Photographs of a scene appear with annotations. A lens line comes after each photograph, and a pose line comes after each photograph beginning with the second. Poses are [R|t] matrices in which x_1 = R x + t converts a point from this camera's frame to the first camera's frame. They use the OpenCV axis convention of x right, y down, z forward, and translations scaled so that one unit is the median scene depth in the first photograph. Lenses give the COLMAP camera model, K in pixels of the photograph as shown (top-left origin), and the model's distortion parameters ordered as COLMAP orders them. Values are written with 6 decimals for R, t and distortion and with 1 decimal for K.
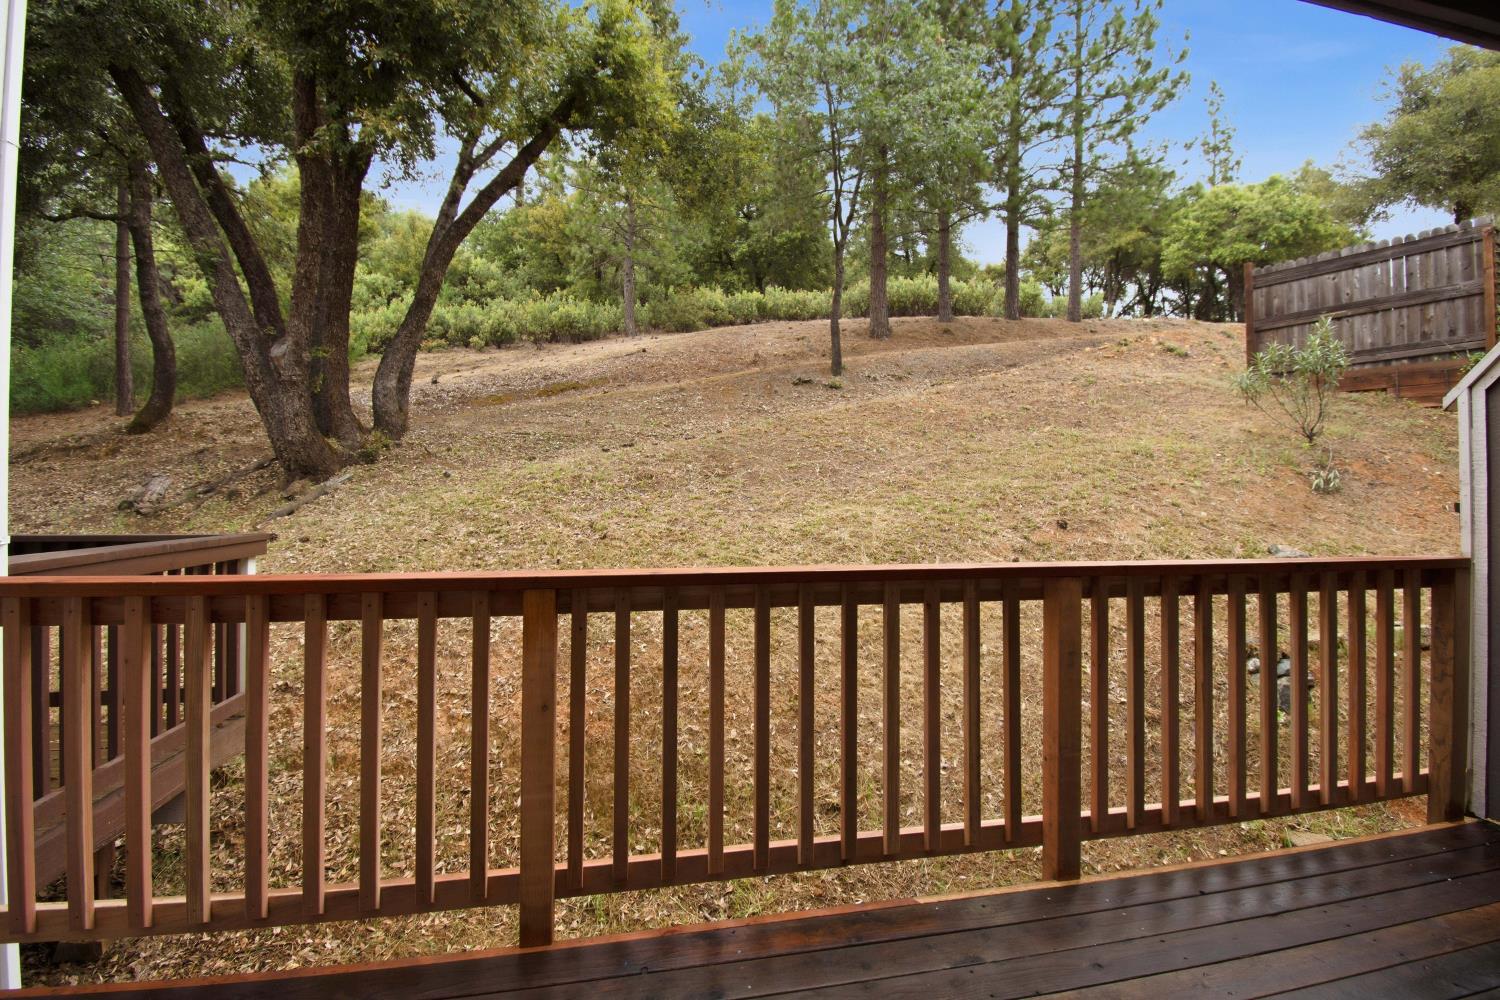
lens RADIAL K [[676.3, 0, 750.7], [0, 676.3, 486.3], [0, 0, 1]] dist [0.014214, -0.022221]
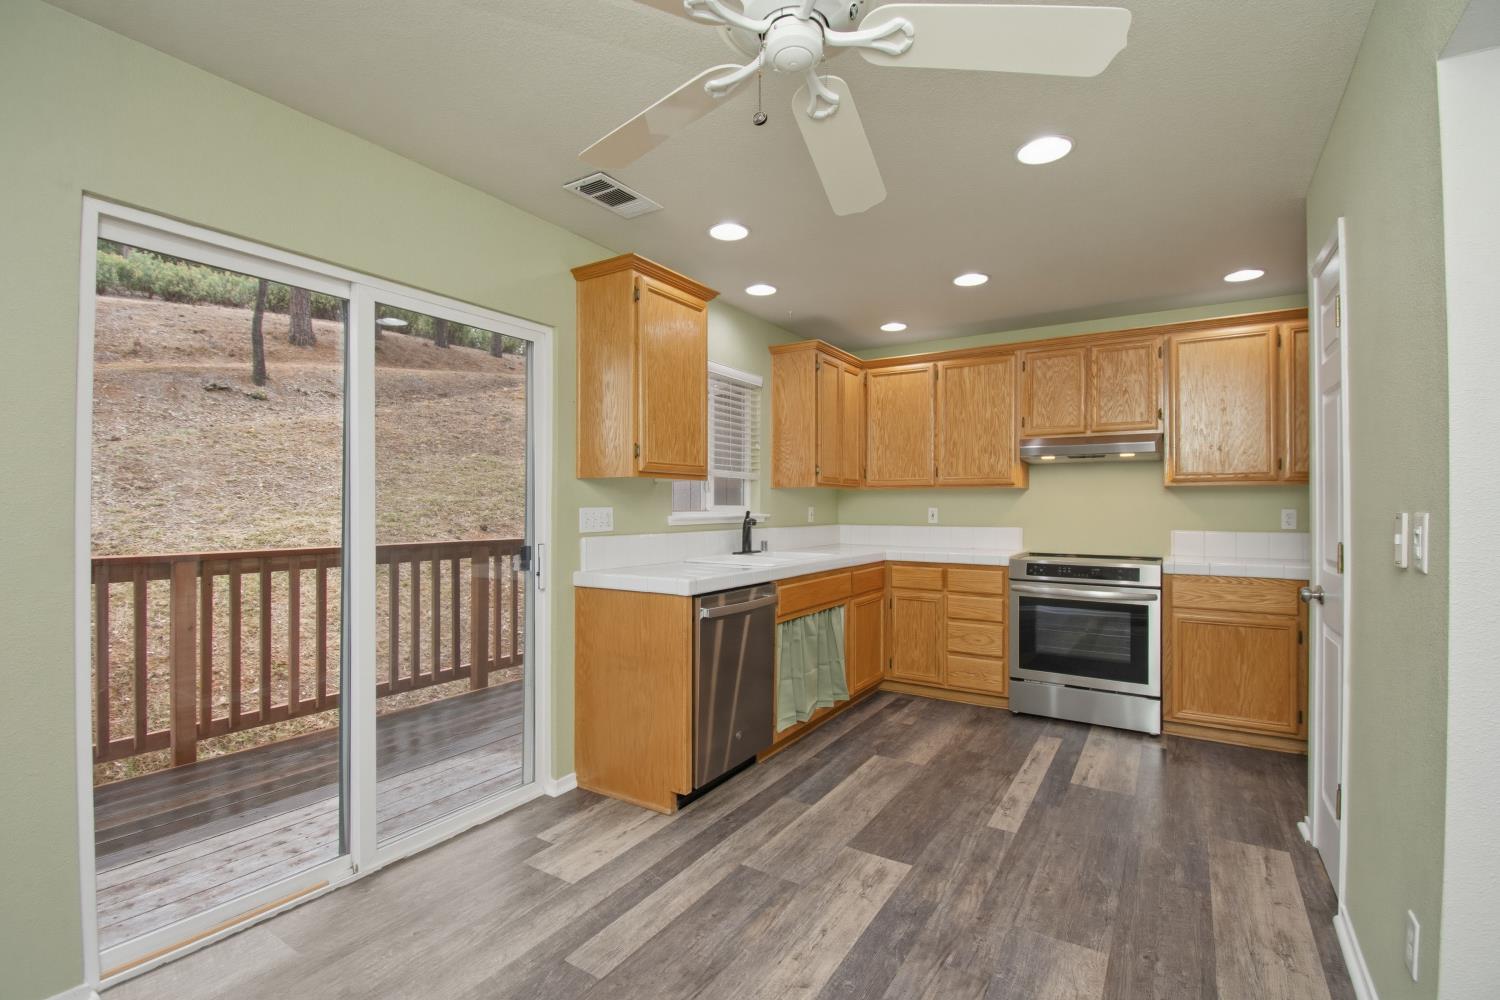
lens RADIAL K [[676.3, 0, 748.4], [0, 676.3, 499.2], [0, 0, 1]] dist [0.014214, -0.022221]
pose [[0.696800, 0.004996, 0.717248, -0.092523], [-0.005575, 0.999983, -0.001550, -0.002333], [-0.717244, -0.002919, 0.696816, -0.208993]]
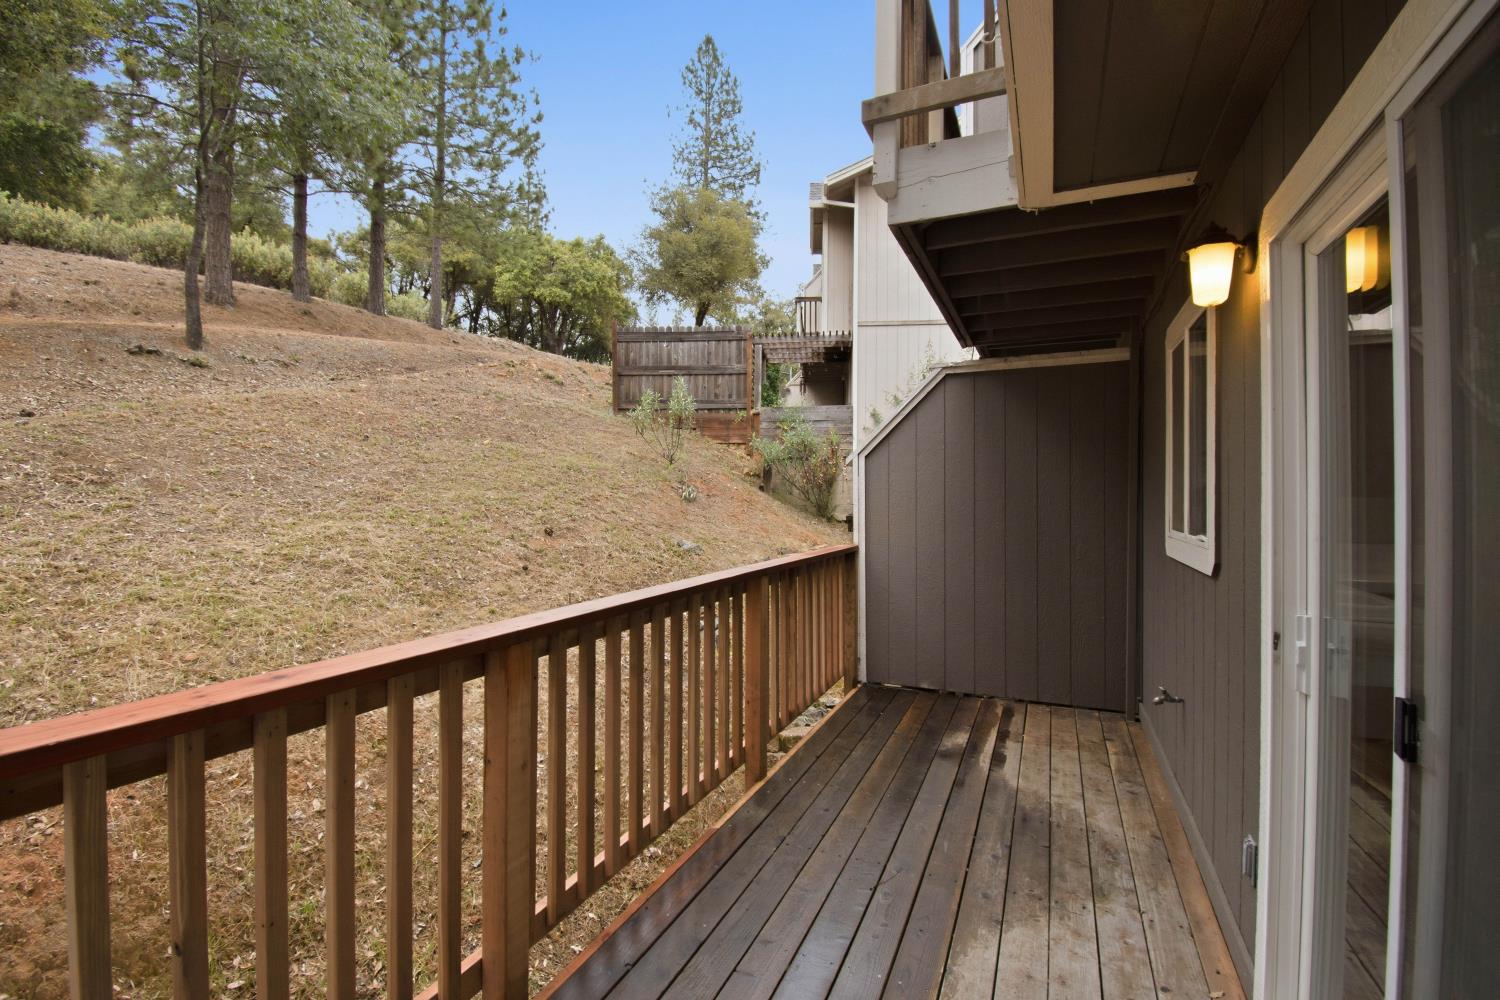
lens RADIAL K [[676.3, 0, 748.9], [0, 676.3, 488.8], [0, 0, 1]] dist [0.014214, -0.022221]
pose [[0.583211, 0.005497, 0.812302, -0.149880], [-0.009905, 0.999951, 0.000345, -0.011445], [-0.812260, -0.008247, 0.583237, 0.031705]]
